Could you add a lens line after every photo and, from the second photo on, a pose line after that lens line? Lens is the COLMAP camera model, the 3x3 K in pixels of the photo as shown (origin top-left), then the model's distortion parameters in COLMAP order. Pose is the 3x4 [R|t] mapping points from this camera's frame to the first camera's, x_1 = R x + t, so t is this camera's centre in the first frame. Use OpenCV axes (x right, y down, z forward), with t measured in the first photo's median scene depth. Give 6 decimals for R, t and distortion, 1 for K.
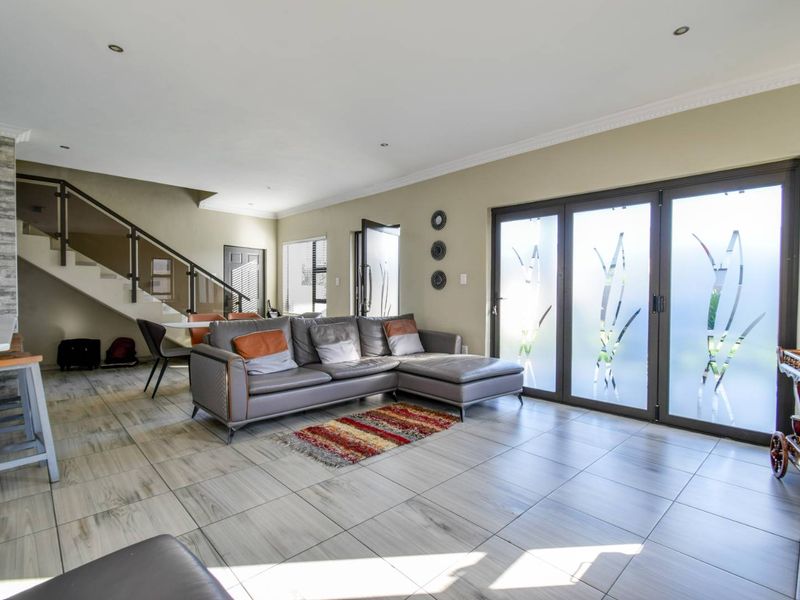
lens RADIAL K [[396.5, 0, 400.0], [0, 396.5, 300.0], [0, 0, 1]] dist [0.000579, -0.000040]
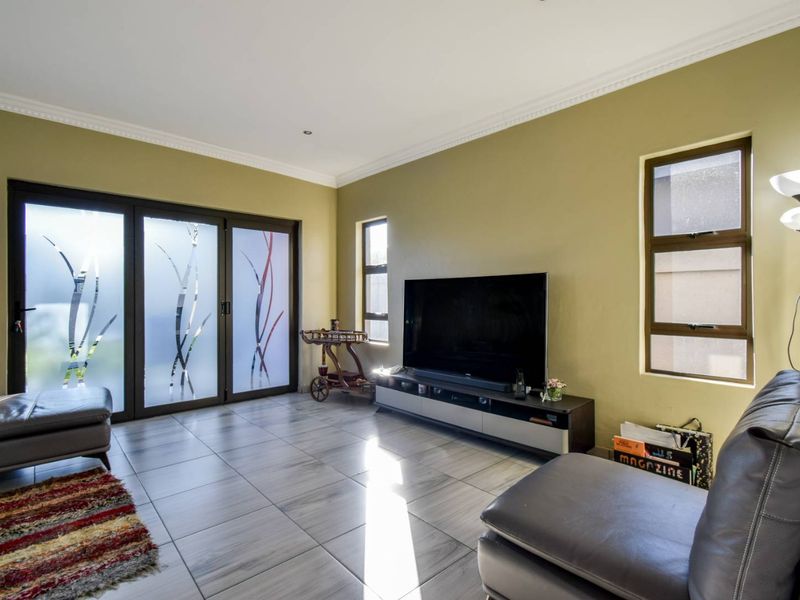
lens RADIAL K [[396.5, 0, 400.0], [0, 396.5, 300.0], [0, 0, 1]] dist [0.000579, -0.000040]
pose [[0.007866, -0.000393, 0.999969, -0.637838], [0.015333, 0.999882, 0.000272, -0.015663], [-0.999852, 0.015330, 0.007871, 0.440860]]
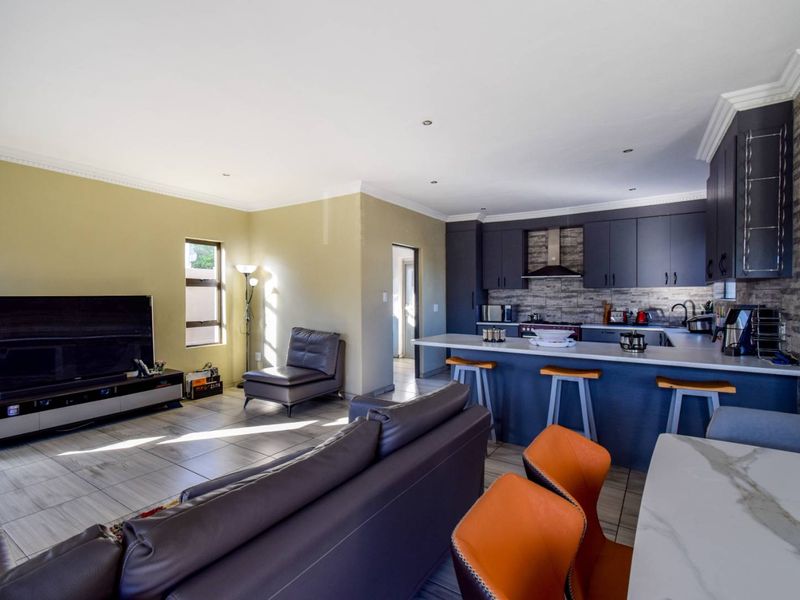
lens RADIAL K [[396.5, 0, 400.0], [0, 396.5, 300.0], [0, 0, 1]] dist [0.000579, -0.000040]
pose [[-0.963736, -0.002372, -0.266848, -0.224721], [-0.006850, 0.999851, 0.015849, -0.079717], [0.266770, 0.017102, -0.963608, 1.686331]]
